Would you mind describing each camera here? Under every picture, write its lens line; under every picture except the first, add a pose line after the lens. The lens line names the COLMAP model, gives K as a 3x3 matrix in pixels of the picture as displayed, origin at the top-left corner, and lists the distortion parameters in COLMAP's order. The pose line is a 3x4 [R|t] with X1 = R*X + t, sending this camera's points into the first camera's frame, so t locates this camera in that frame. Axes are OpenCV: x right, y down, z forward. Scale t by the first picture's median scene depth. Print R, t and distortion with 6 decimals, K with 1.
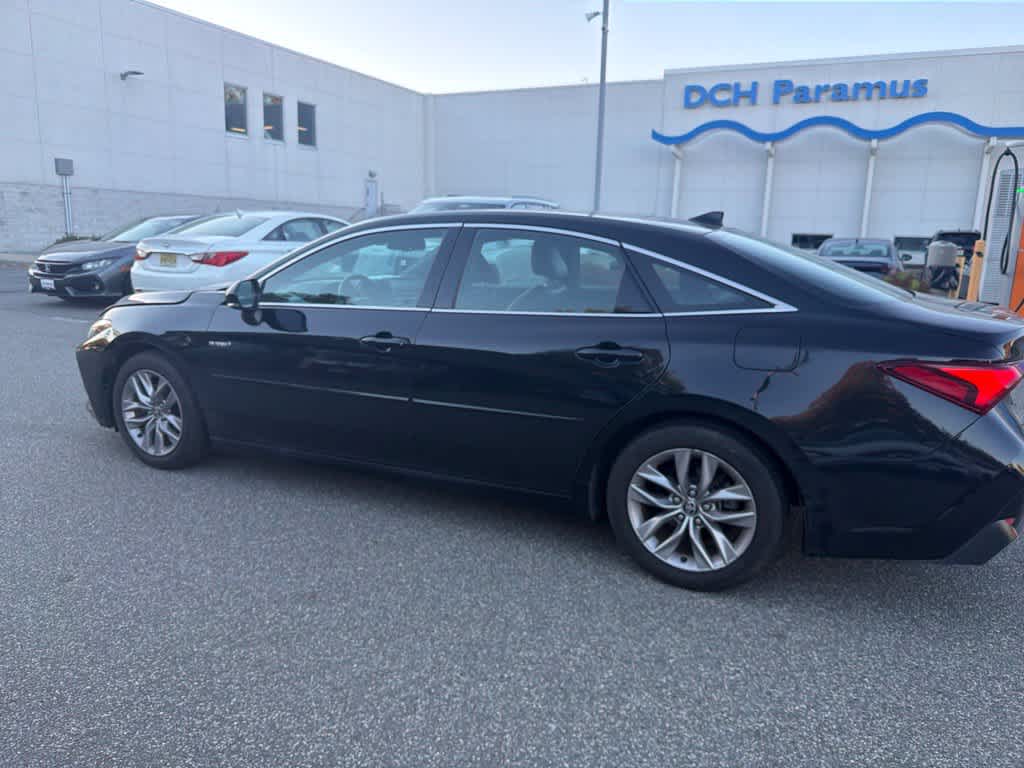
lens RADIAL K [[729.5, 0, 510.0], [0, 729.5, 385.5], [0, 0, 1]] dist [0.002140, -0.015737]
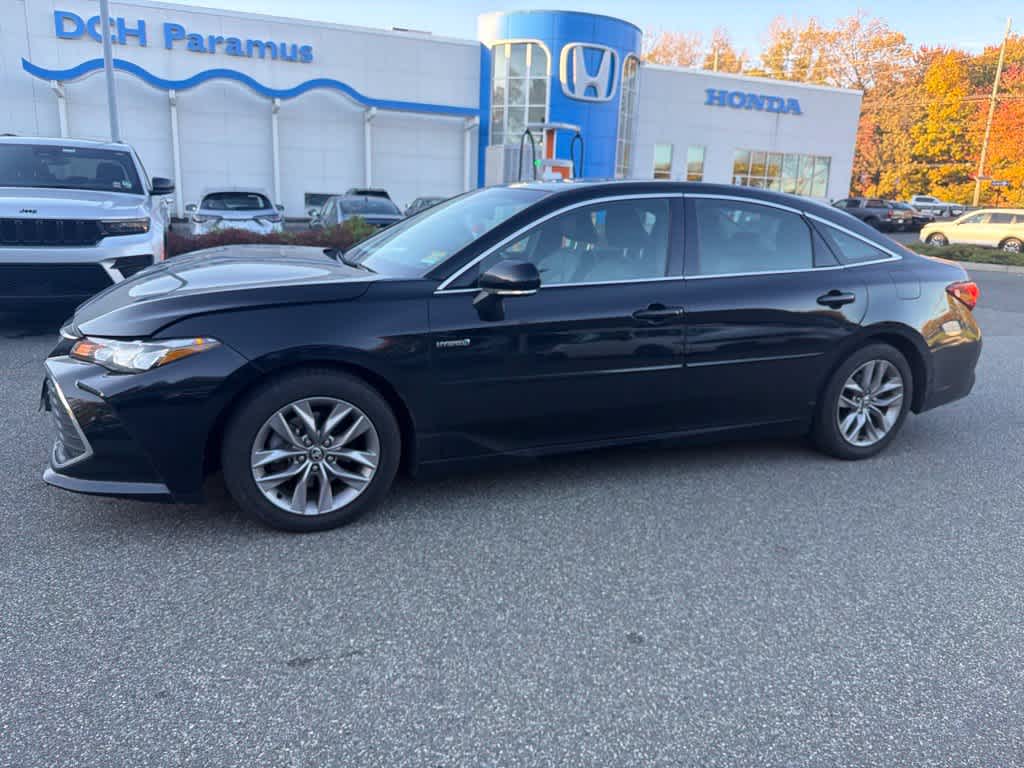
lens RADIAL K [[729.5, 0, 505.1], [0, 729.5, 388.2], [0, 0, 1]] dist [0.002140, -0.015737]
pose [[0.666730, -0.181536, 0.722852, -0.120078], [0.134702, 0.983261, 0.122690, -0.012402], [-0.733025, 0.015568, 0.680023, 0.052819]]
